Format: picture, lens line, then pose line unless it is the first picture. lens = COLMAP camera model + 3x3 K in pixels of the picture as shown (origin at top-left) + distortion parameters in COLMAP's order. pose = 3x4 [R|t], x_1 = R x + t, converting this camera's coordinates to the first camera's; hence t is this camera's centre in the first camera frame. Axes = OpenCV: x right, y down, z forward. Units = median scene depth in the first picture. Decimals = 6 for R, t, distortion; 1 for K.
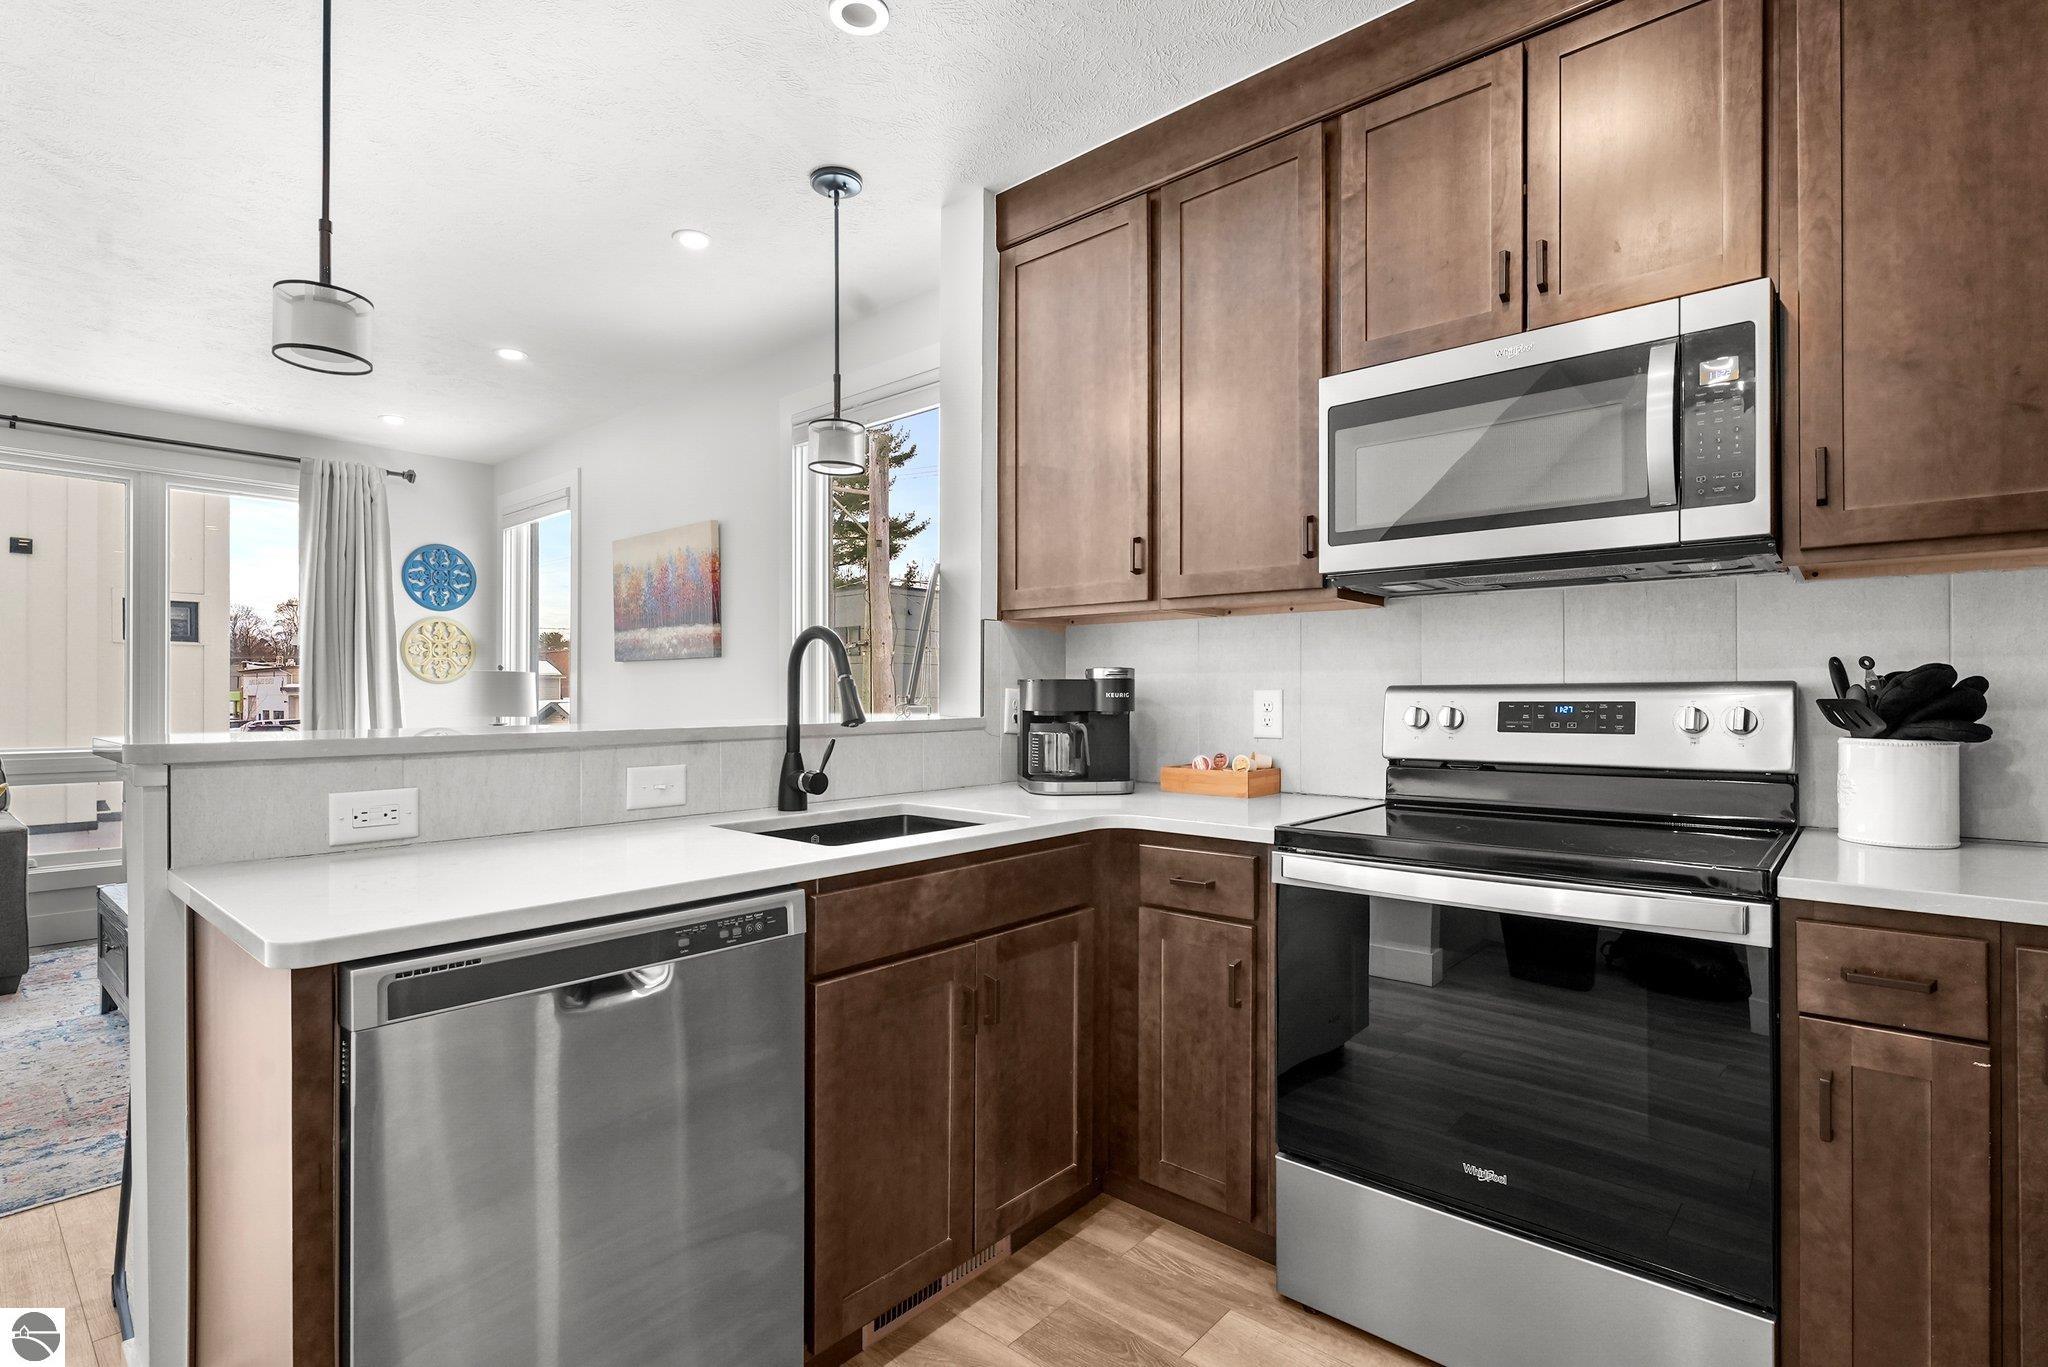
lens RADIAL K [[956.2, 0, 1024.0], [0, 956.2, 683.5], [0, 0, 1]] dist [0.000256, -0.000008]
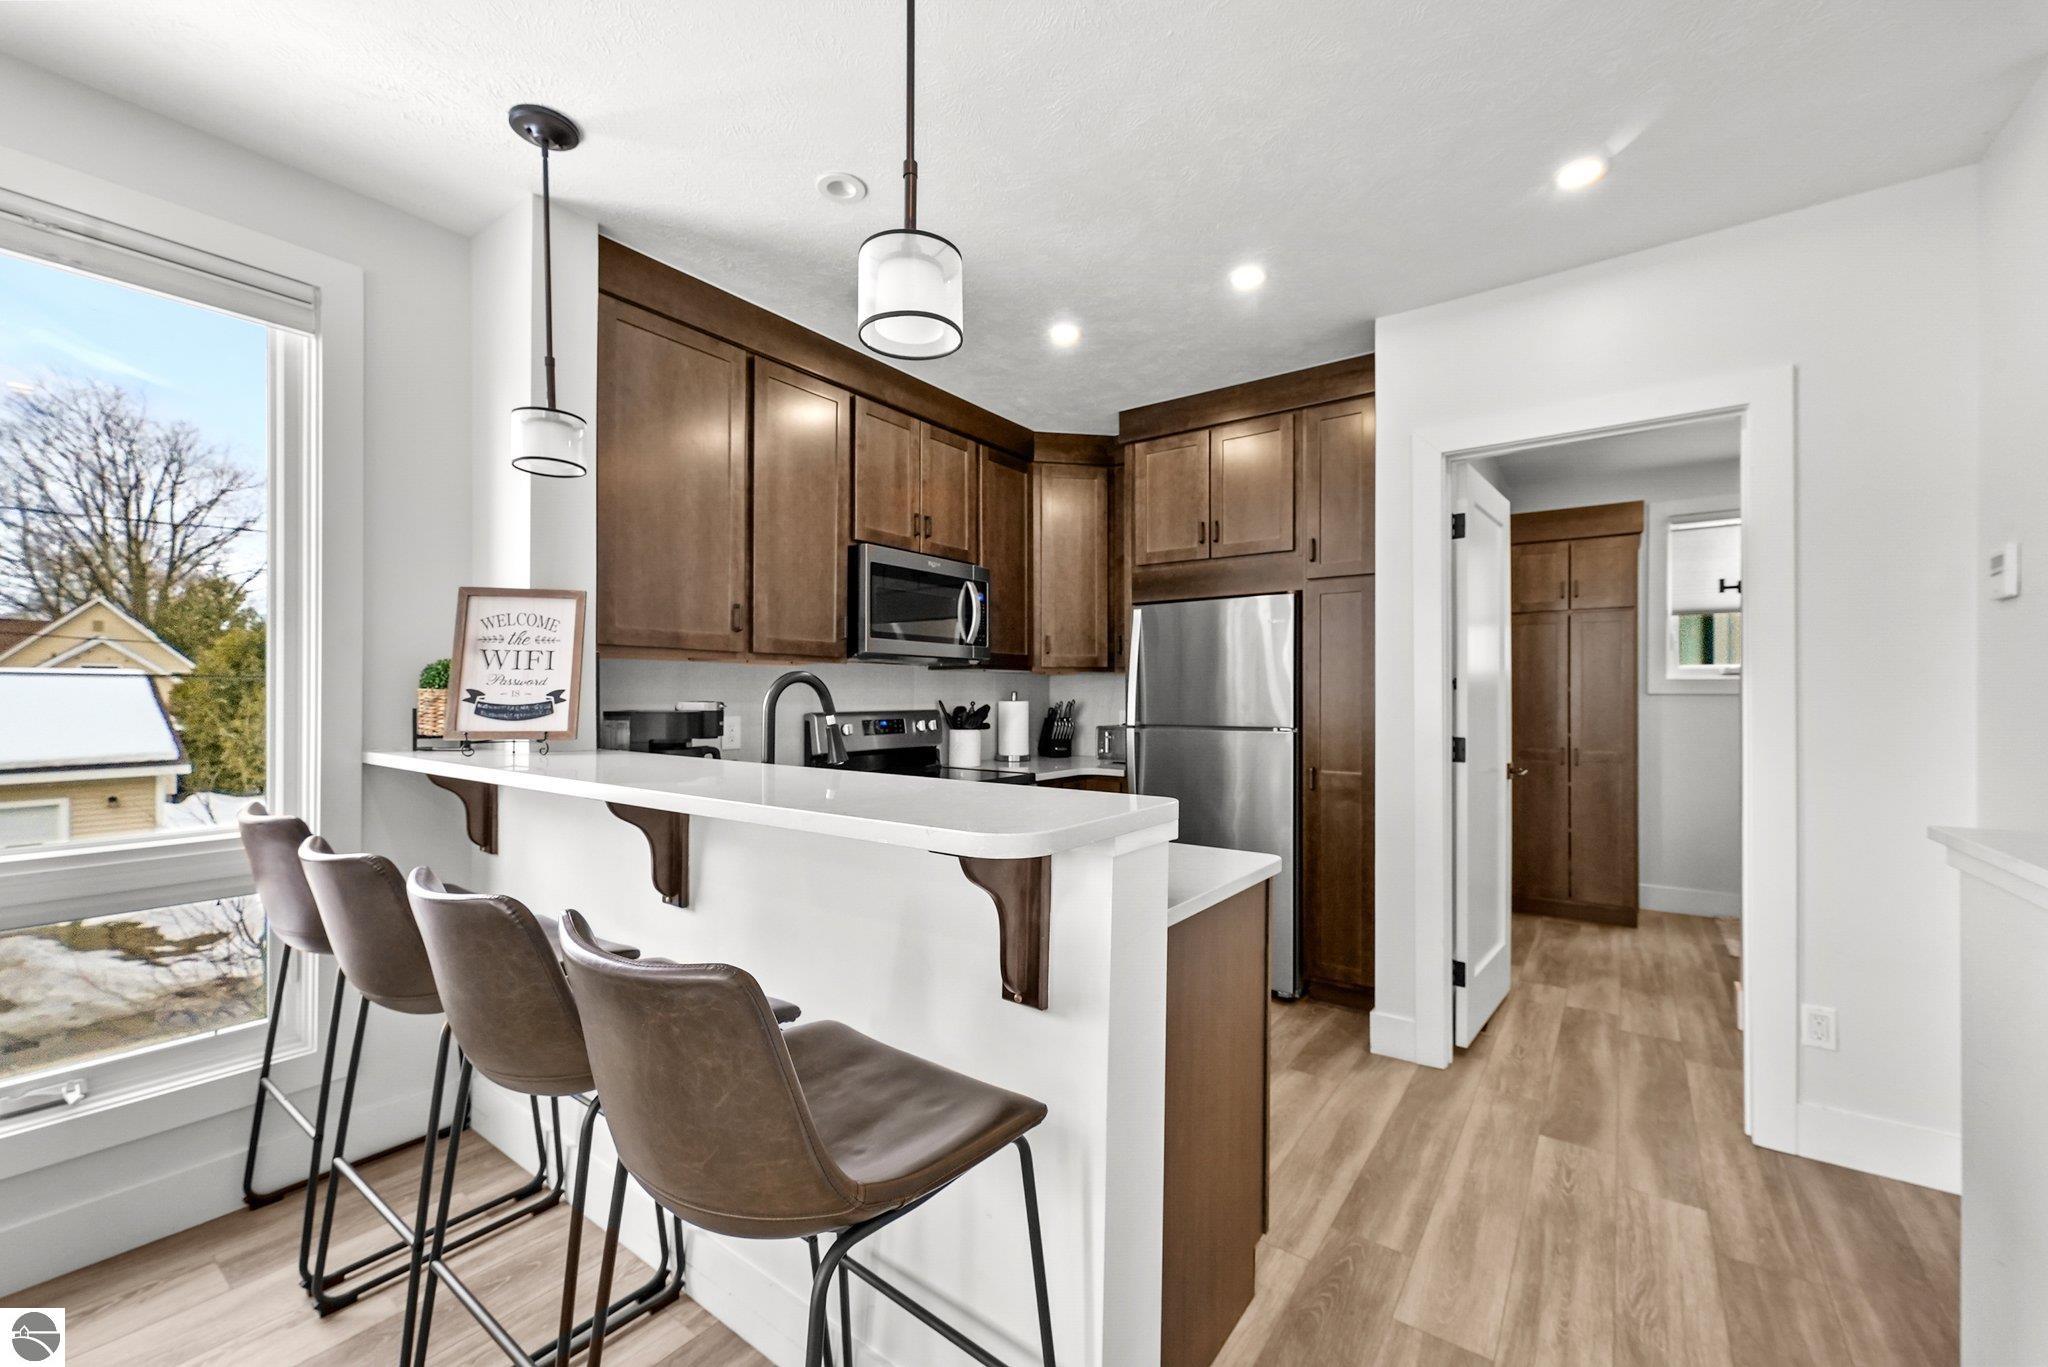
lens RADIAL K [[820.6, 0, 1024.0], [0, 820.6, 683.5], [0, 0, 1]] dist [0.001627, 0.000172]
pose [[-0.084082, 0.011690, 0.996390, -1.050418], [-0.015175, 0.999800, -0.013011, -0.033472], [-0.996343, -0.016214, -0.083888, 0.697171]]
